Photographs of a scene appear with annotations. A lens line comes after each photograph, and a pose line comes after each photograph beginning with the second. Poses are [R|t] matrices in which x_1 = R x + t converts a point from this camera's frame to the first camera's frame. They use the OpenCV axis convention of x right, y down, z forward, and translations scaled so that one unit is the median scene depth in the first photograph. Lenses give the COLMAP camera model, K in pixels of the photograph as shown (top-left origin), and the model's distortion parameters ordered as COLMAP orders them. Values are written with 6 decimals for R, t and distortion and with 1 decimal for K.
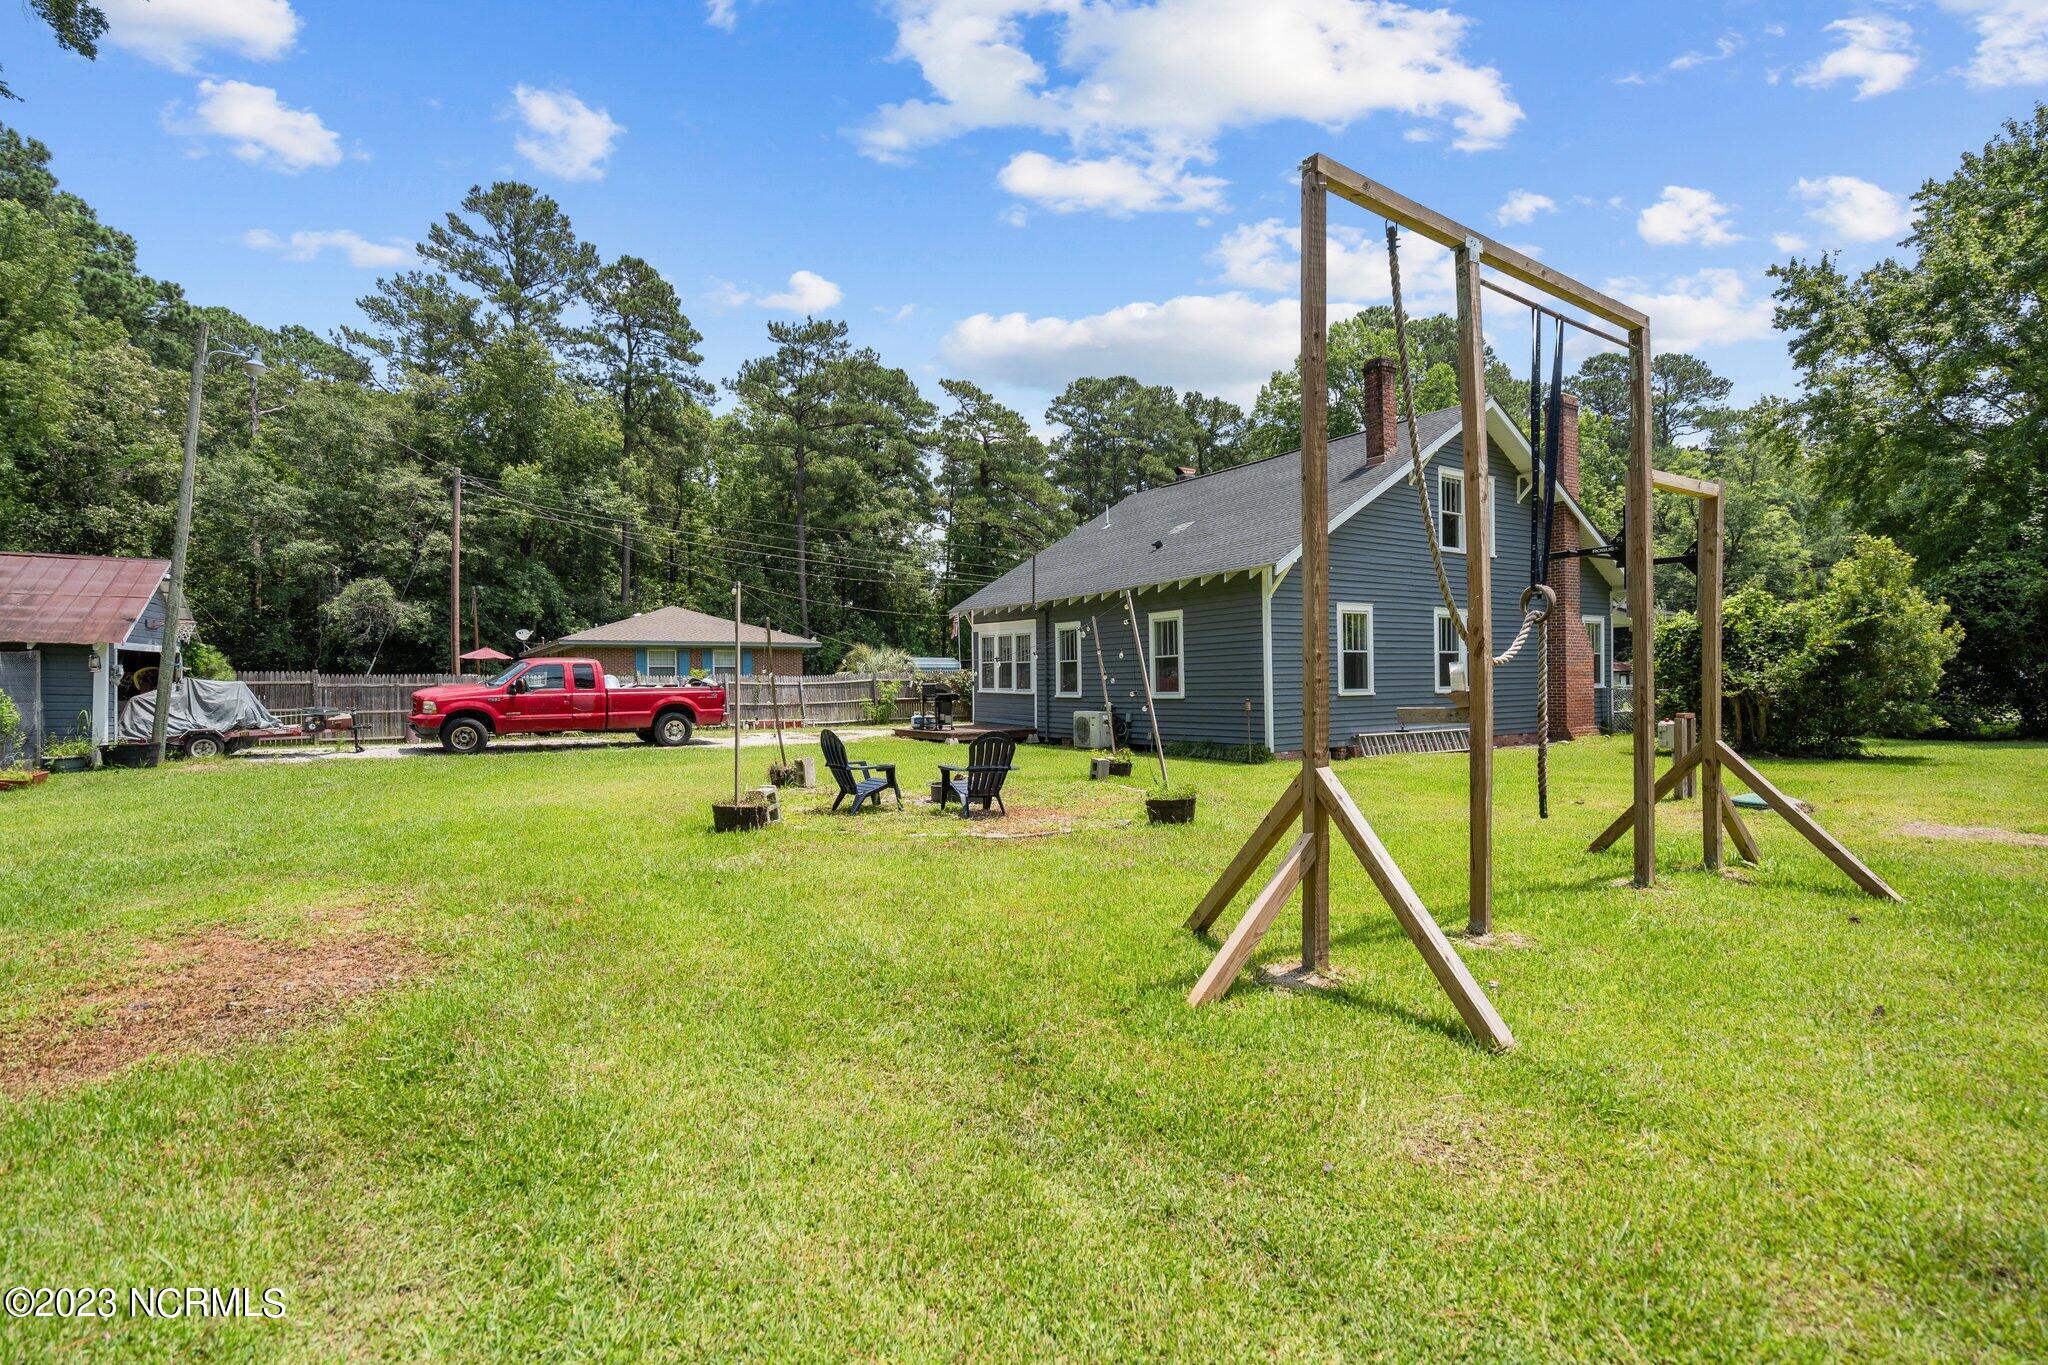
lens RADIAL K [[949.5, 0, 1024.0], [0, 949.5, 682.5], [0, 0, 1]] dist [0.000448, 0.000607]
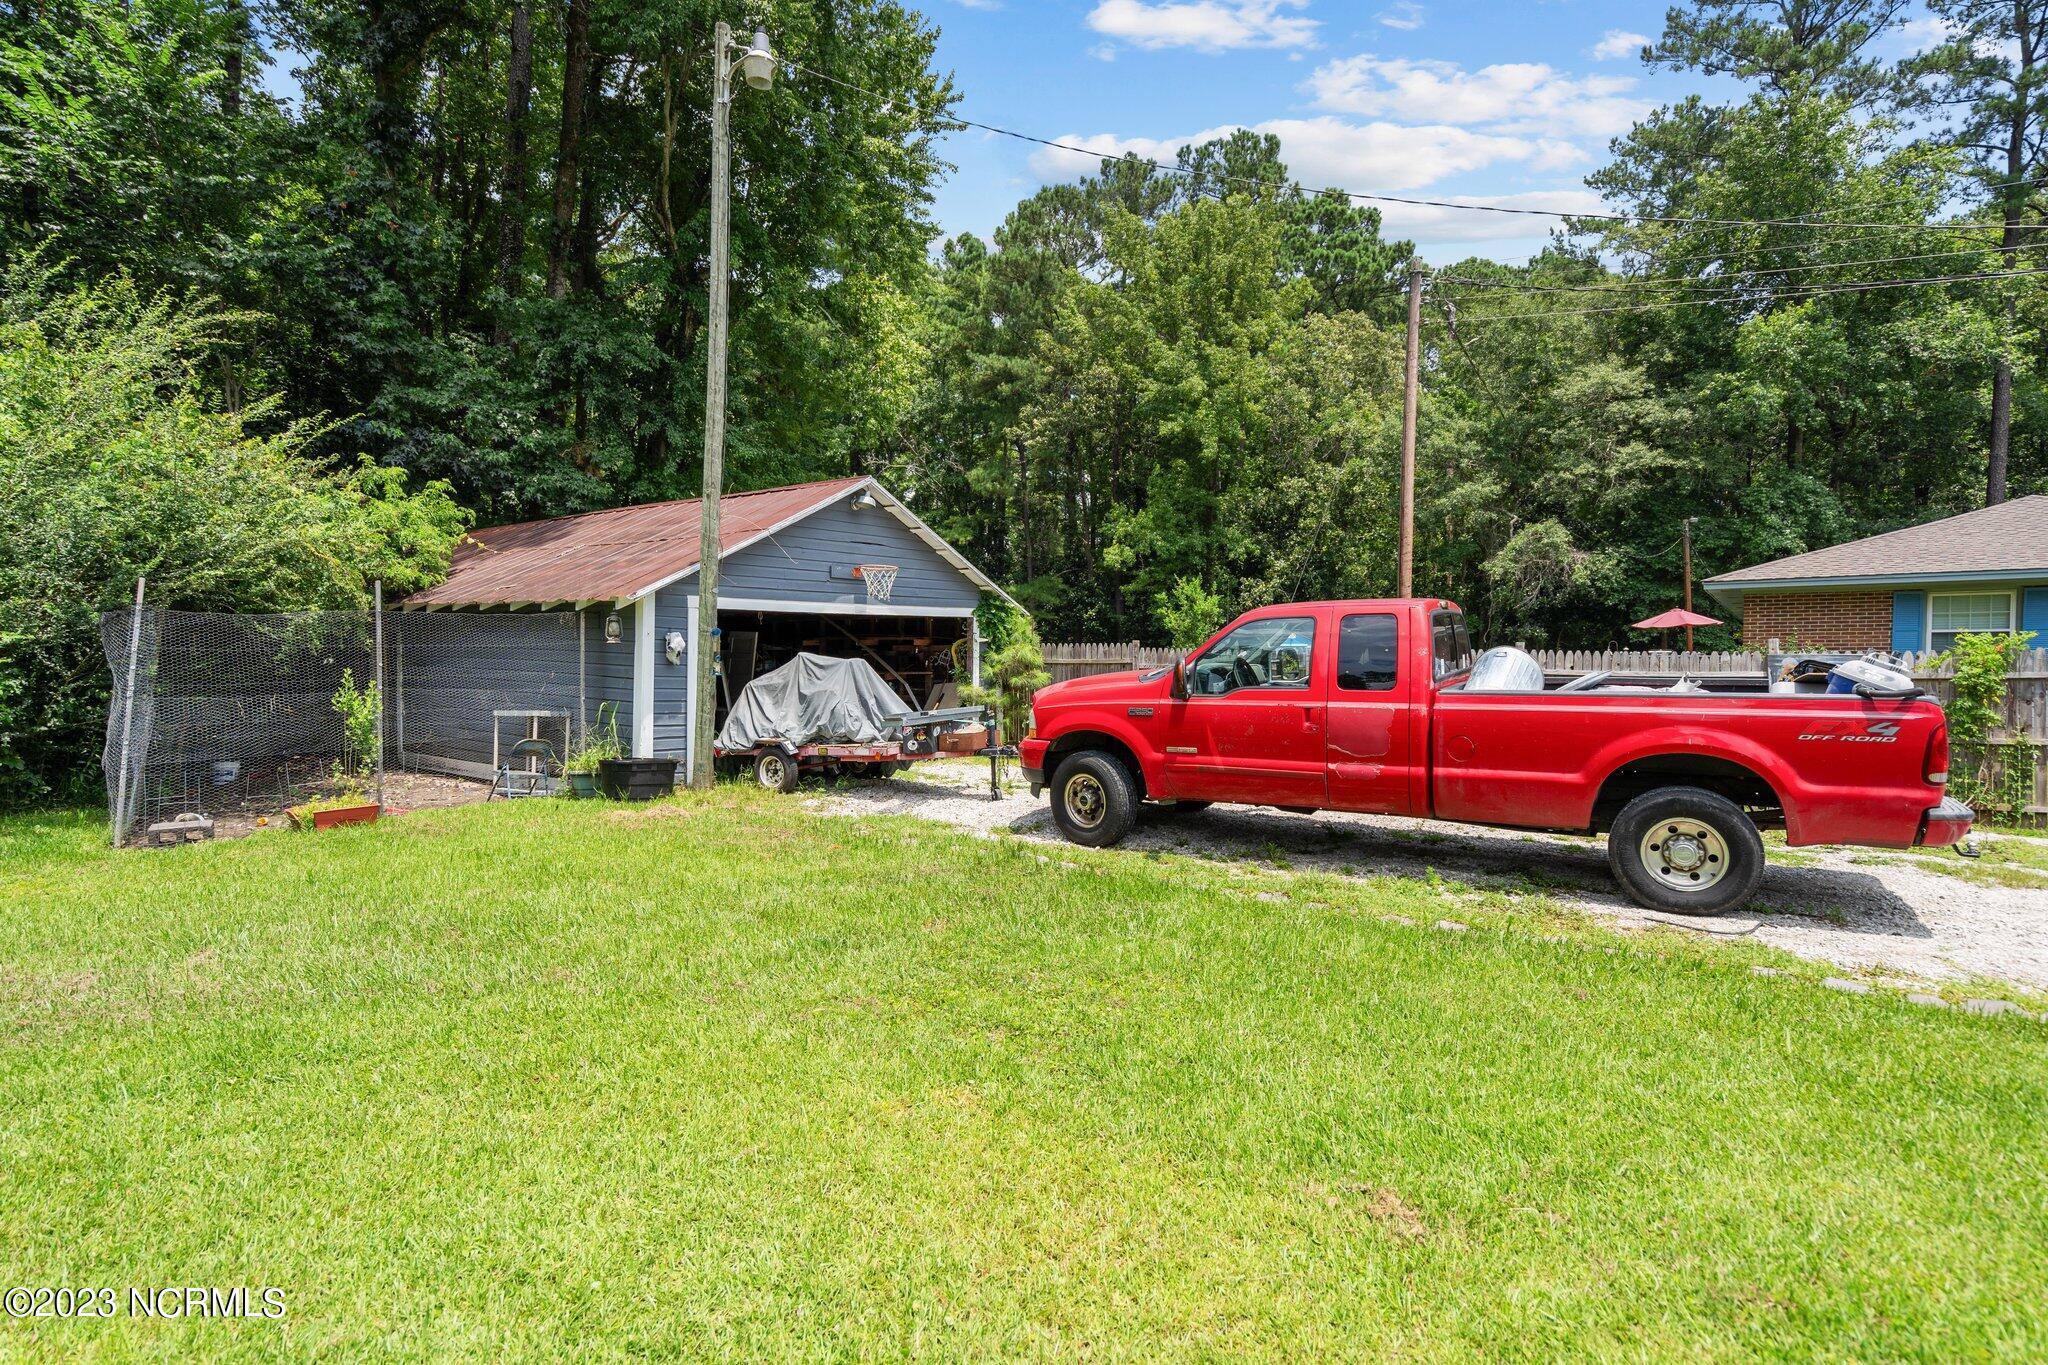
lens RADIAL K [[1006.5, 0, 1024.0], [0, 1006.5, 682.5], [0, 0, 1]] dist [0.000269, 0.000942]
pose [[0.345350, 0.029948, -0.937996, -0.075223], [-0.008484, 0.999549, 0.028790, -0.002095], [0.938436, -0.001985, 0.345449, 0.327949]]
